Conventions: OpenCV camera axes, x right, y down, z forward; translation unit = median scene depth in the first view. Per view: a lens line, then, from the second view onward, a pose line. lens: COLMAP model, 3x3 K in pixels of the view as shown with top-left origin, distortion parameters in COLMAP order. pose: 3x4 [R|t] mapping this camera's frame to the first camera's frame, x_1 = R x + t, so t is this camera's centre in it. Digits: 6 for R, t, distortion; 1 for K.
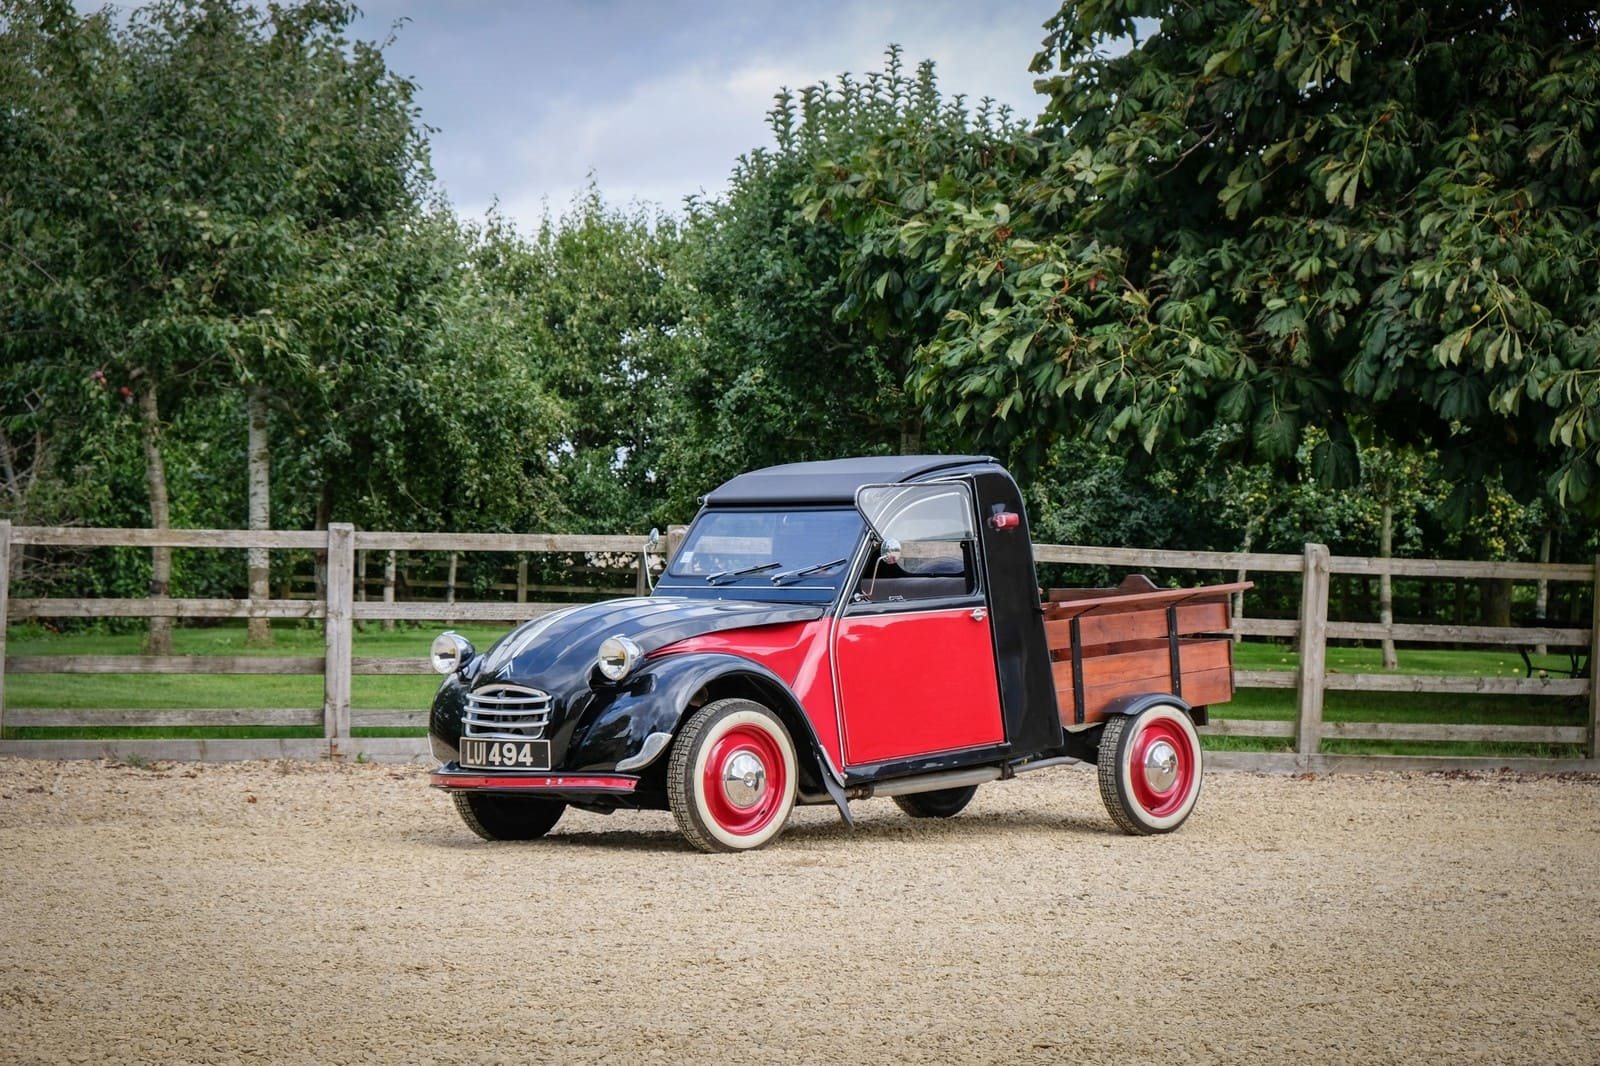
lens RADIAL K [[3703.1, 0, 886.5], [0, 3703.1, 523.3], [0, 0, 1]] dist [0.000184, 0.584017]
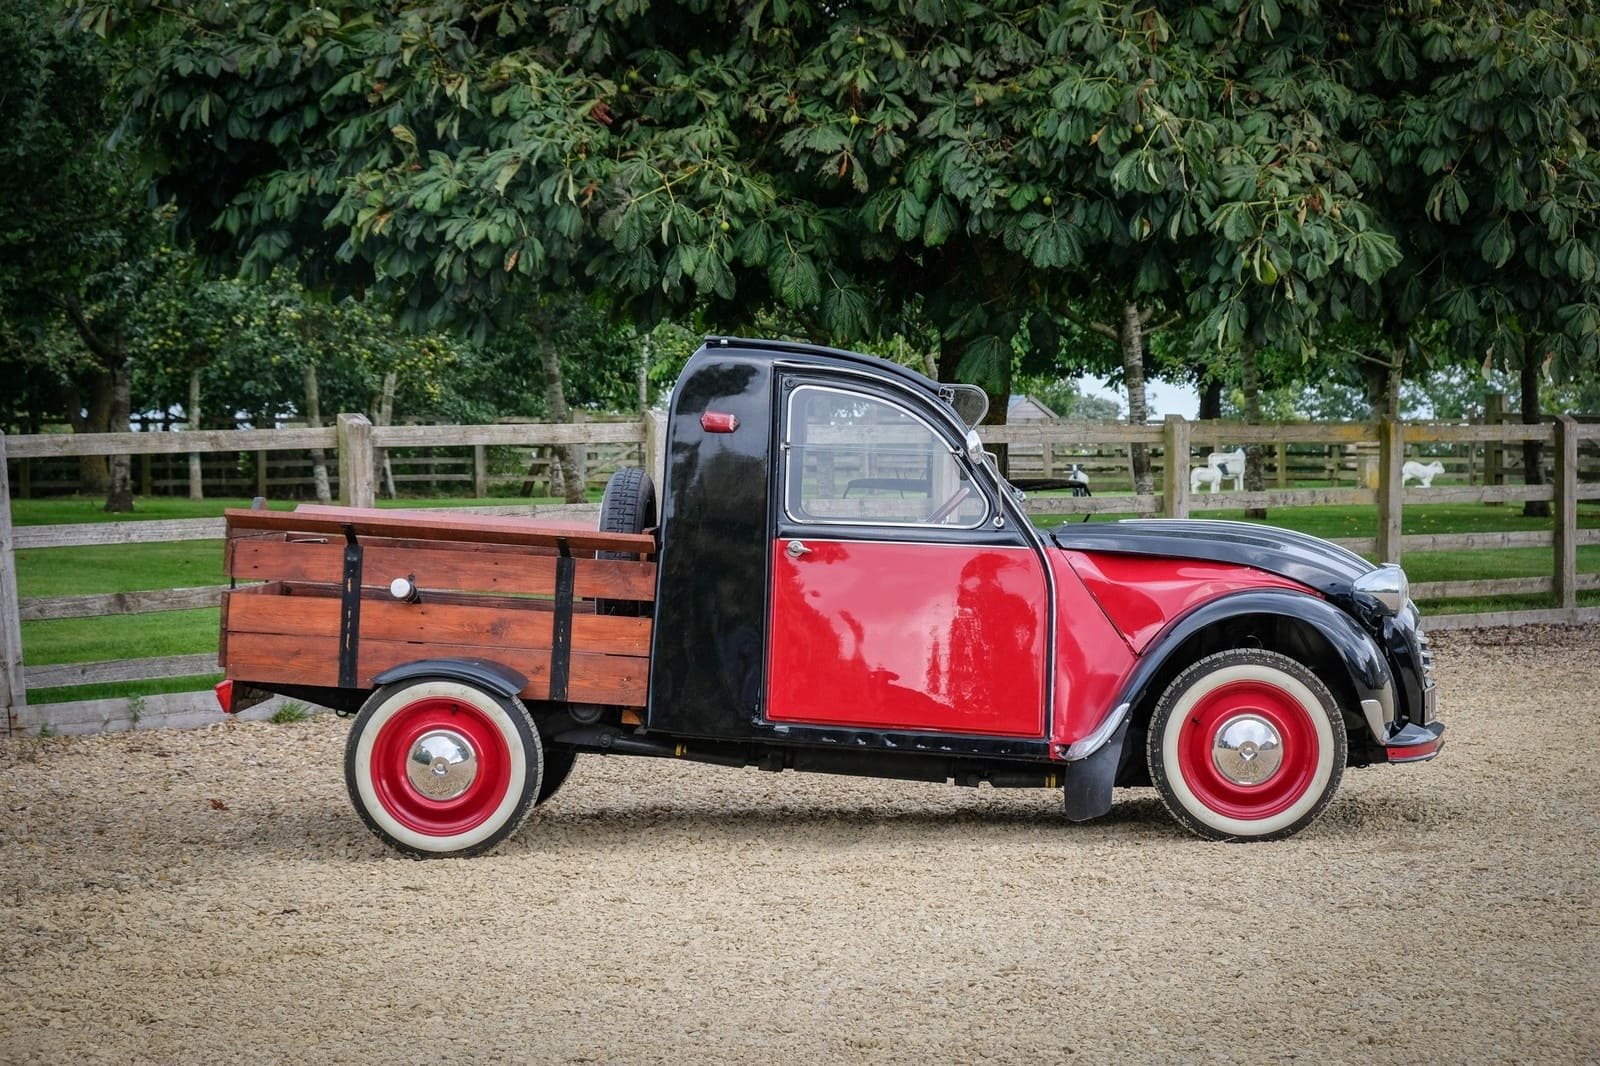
lens RADIAL K [[3725.0, 0, 883.8], [0, 3725.0, 538.8], [0, 0, 1]] dist [-0.014298, 0.693337]
pose [[0.871886, -0.045117, 0.487626, -0.365082], [0.018727, 0.998090, 0.058863, -0.018591], [-0.489350, -0.042190, 0.871066, 0.241835]]
